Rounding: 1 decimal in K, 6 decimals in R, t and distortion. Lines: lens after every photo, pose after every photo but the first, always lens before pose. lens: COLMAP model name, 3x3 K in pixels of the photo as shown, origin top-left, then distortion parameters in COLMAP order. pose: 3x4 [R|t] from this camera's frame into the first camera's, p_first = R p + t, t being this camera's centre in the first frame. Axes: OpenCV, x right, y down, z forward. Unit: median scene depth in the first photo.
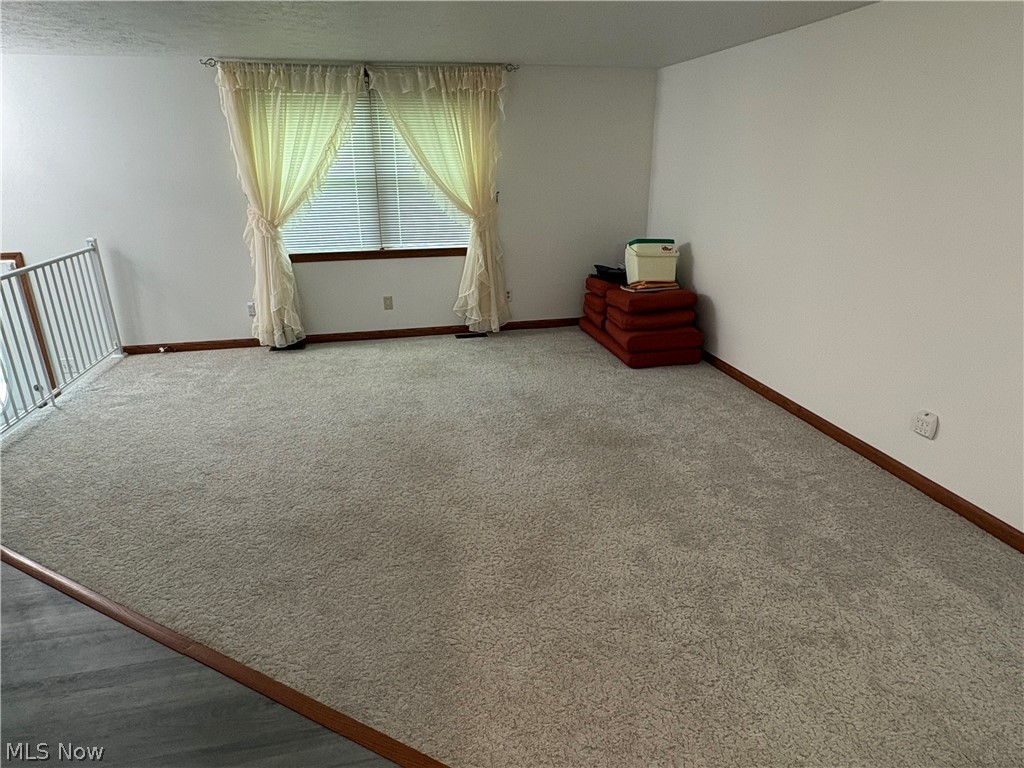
lens RADIAL K [[605.3, 0, 510.3], [0, 605.3, 383.8], [0, 0, 1]] dist [-0.000894, 0.005340]
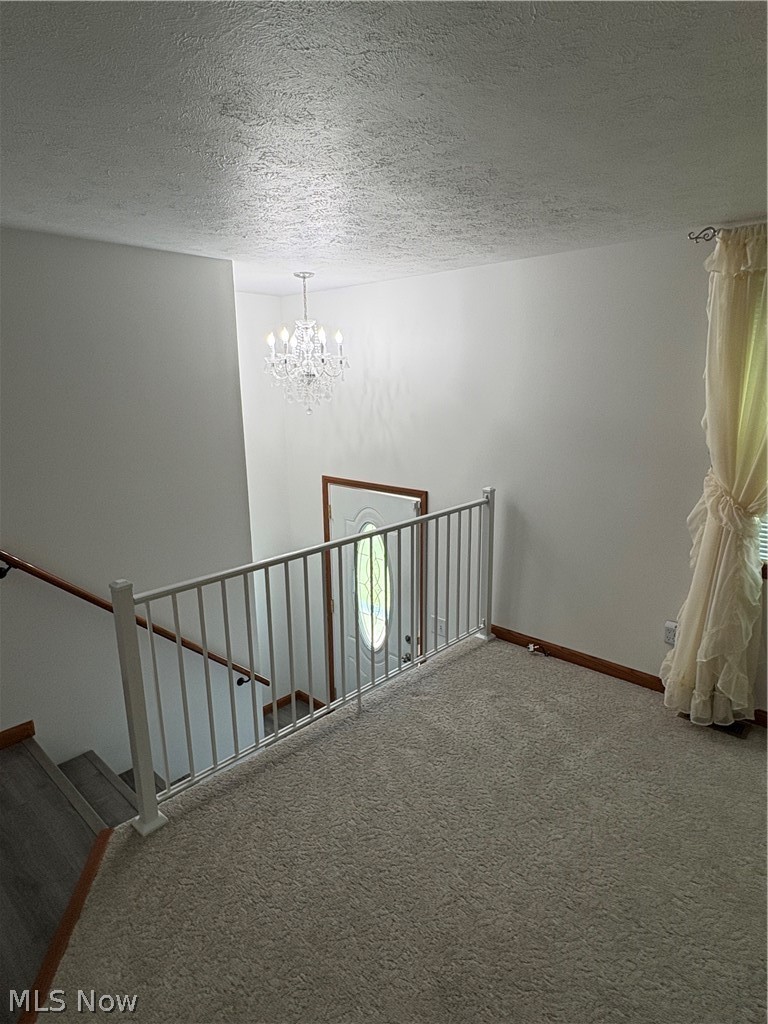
lens RADIAL K [[605.3, 0, 382.2], [0, 605.3, 512.1], [0, 0, 1]] dist [-0.000894, 0.005340]
pose [[0.566381, 0.184354, -0.803260, -0.141362], [-0.279194, 0.959948, 0.023455, -0.183886], [0.775412, 0.210981, 0.595167, 0.428171]]
